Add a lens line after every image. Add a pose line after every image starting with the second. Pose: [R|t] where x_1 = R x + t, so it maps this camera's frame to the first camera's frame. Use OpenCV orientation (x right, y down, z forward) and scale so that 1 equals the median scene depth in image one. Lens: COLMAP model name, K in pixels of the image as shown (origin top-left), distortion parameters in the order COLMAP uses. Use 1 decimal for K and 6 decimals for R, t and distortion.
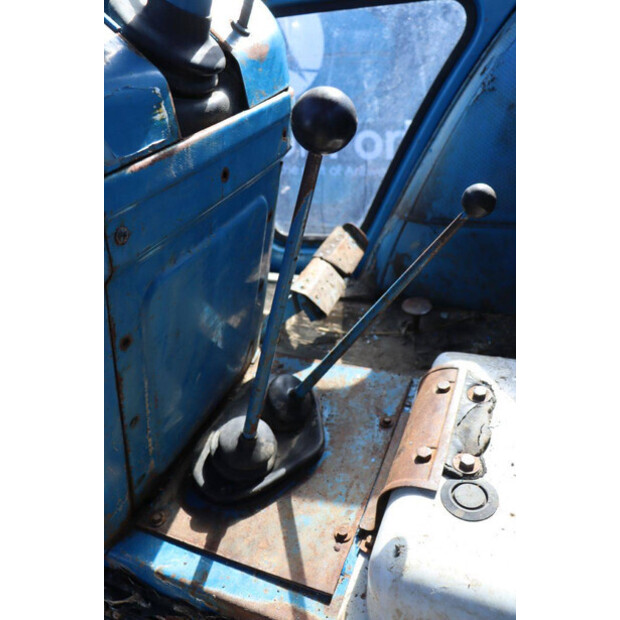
lens RADIAL K [[502.2, 0, 304.7], [0, 502.2, 310.8], [0, 0, 1]] dist [-0.170854, 0.133726]
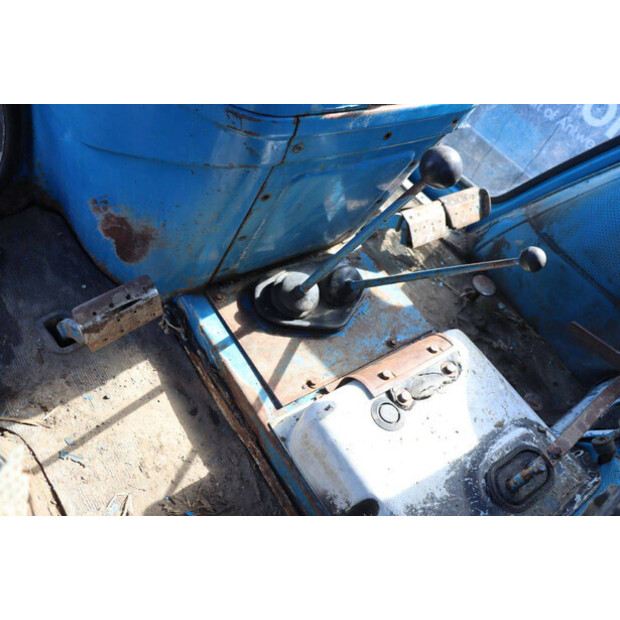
lens RADIAL K [[502.2, 0, 311.3], [0, 502.2, 310.6], [0, 0, 1]] dist [-0.170854, 0.133726]
pose [[0.788984, 0.607948, -0.088902, 0.069380], [-0.557337, 0.769061, 0.312925, -0.160609], [0.258613, -0.197344, 0.945608, -0.348519]]
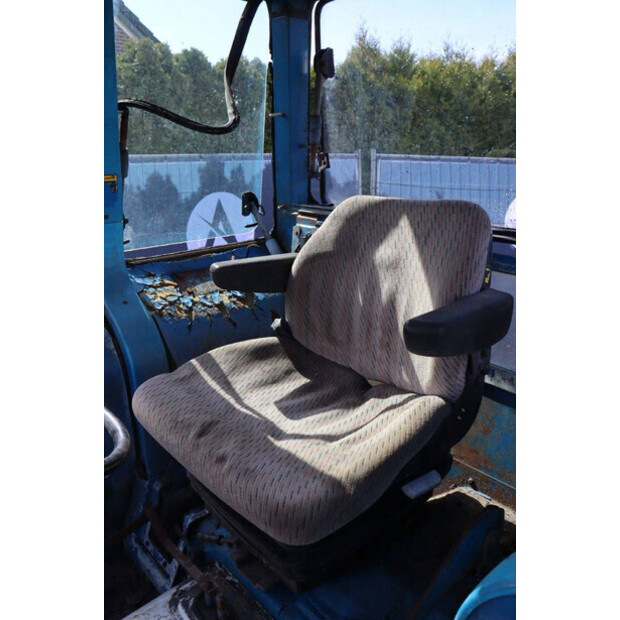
lens RADIAL K [[502.2, 0, 298.9], [0, 502.2, 312.6], [0, 0, 1]] dist [-0.170854, 0.133726]
pose [[0.428408, -0.188083, 0.883794, -0.561635], [0.441395, 0.897017, -0.023064, -0.555206], [-0.788439, 0.399983, 0.467308, -0.667695]]
